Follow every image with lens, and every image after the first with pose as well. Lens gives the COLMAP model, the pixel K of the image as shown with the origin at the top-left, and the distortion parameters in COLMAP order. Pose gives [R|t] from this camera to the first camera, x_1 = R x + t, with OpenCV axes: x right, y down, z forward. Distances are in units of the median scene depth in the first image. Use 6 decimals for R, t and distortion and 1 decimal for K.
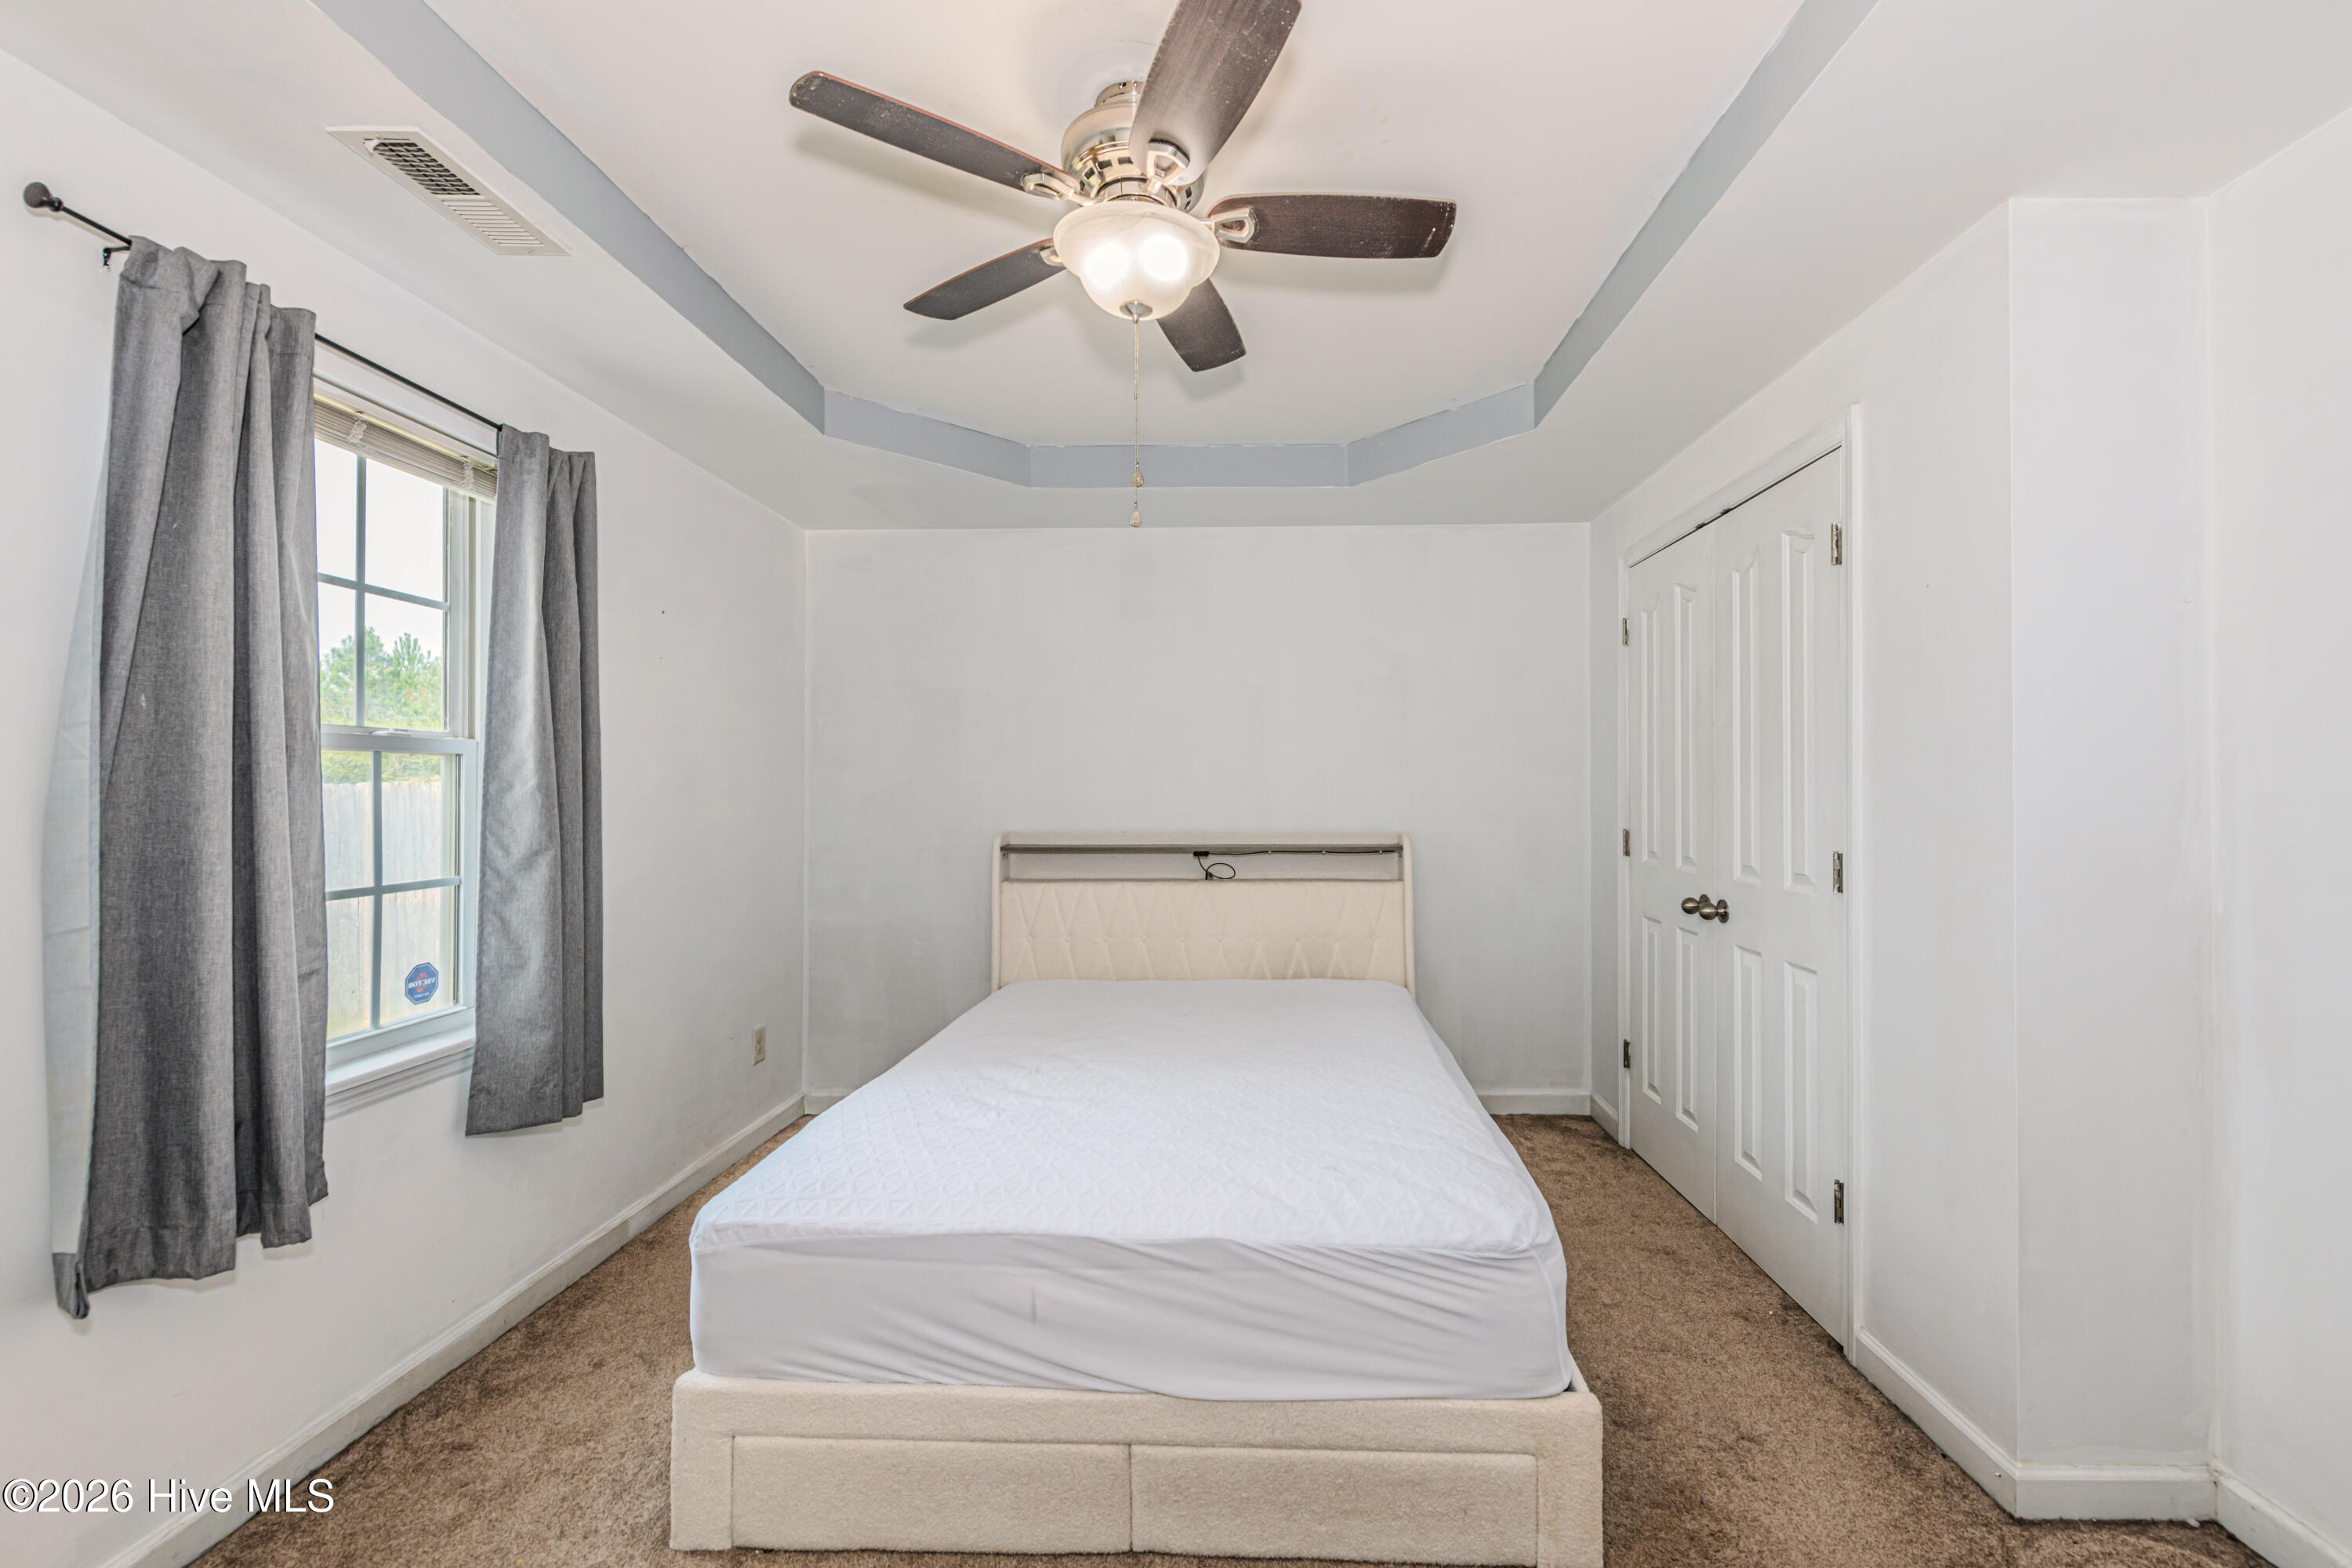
lens RADIAL K [[980.1, 0, 1220.9], [0, 980.1, 780.6], [0, 0, 1]] dist [0.011935, -0.007142]
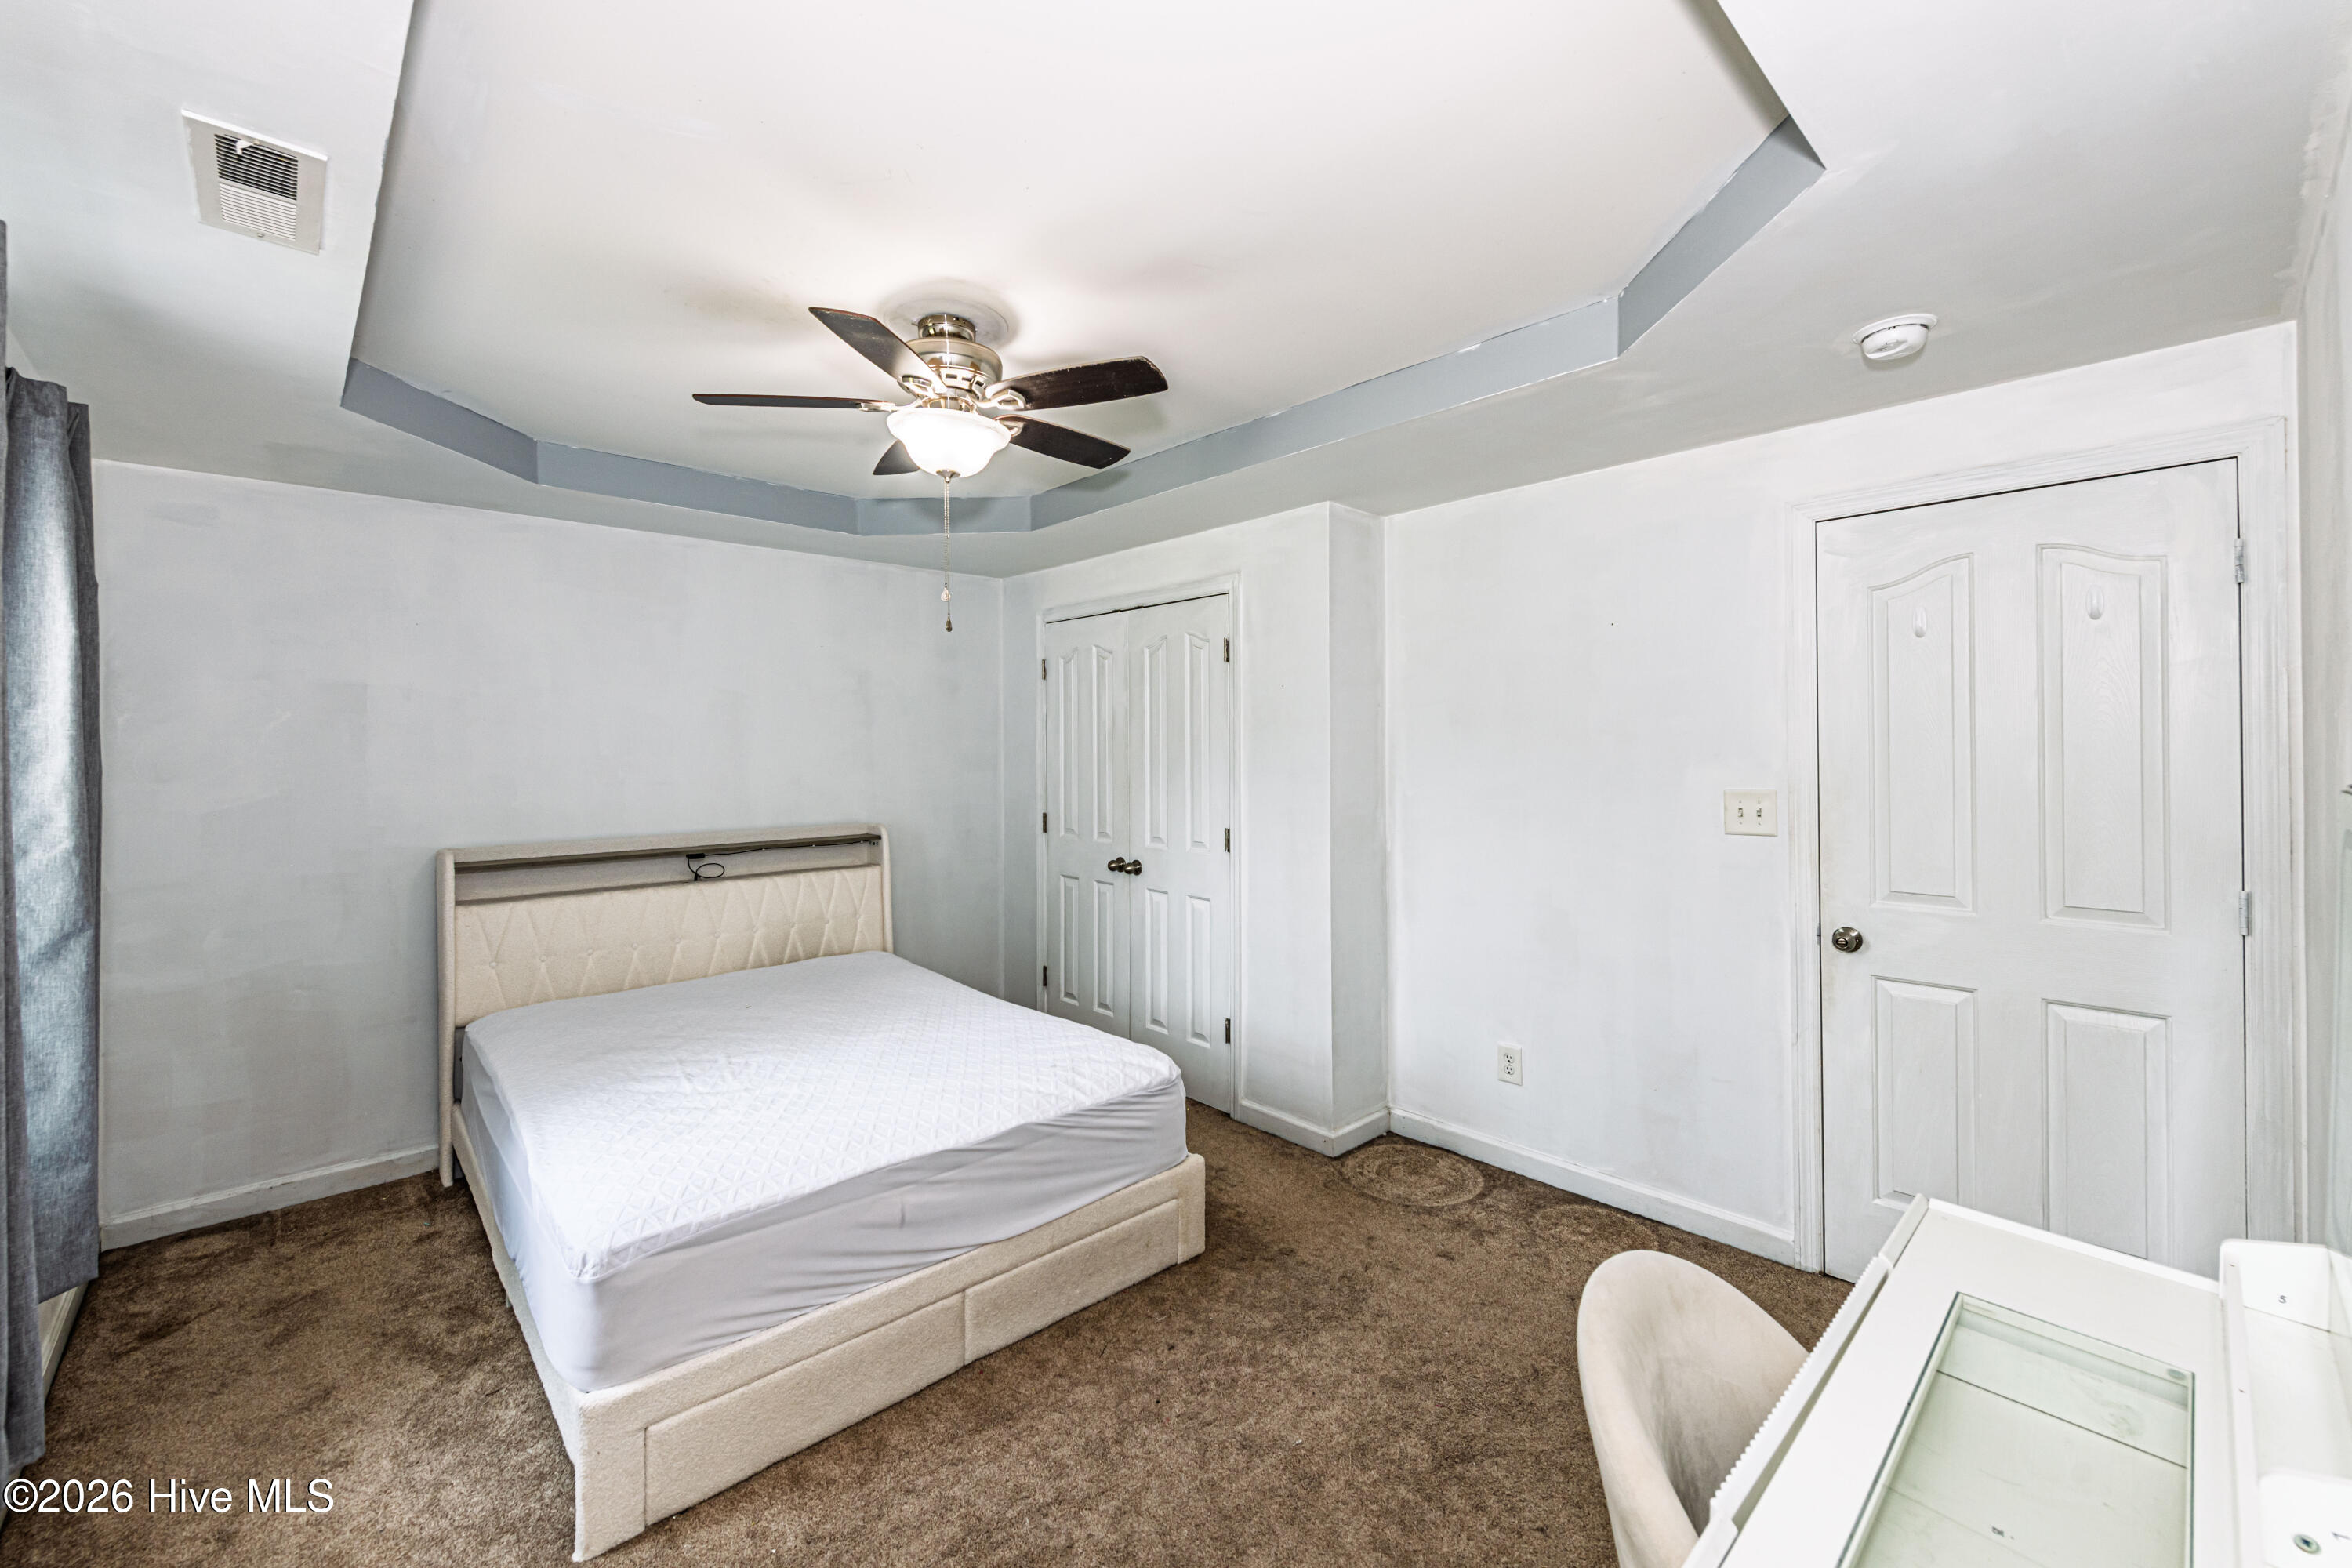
lens RADIAL K [[960.2, 0, 1175.3], [0, 960.2, 743.6], [0, 0, 1]] dist [-0.000287, -0.000082]
pose [[0.716330, -0.001612, 0.697760, -0.652510], [-0.000661, 0.999995, 0.002989, -0.086526], [-0.697762, -0.002602, 0.716325, -0.150052]]
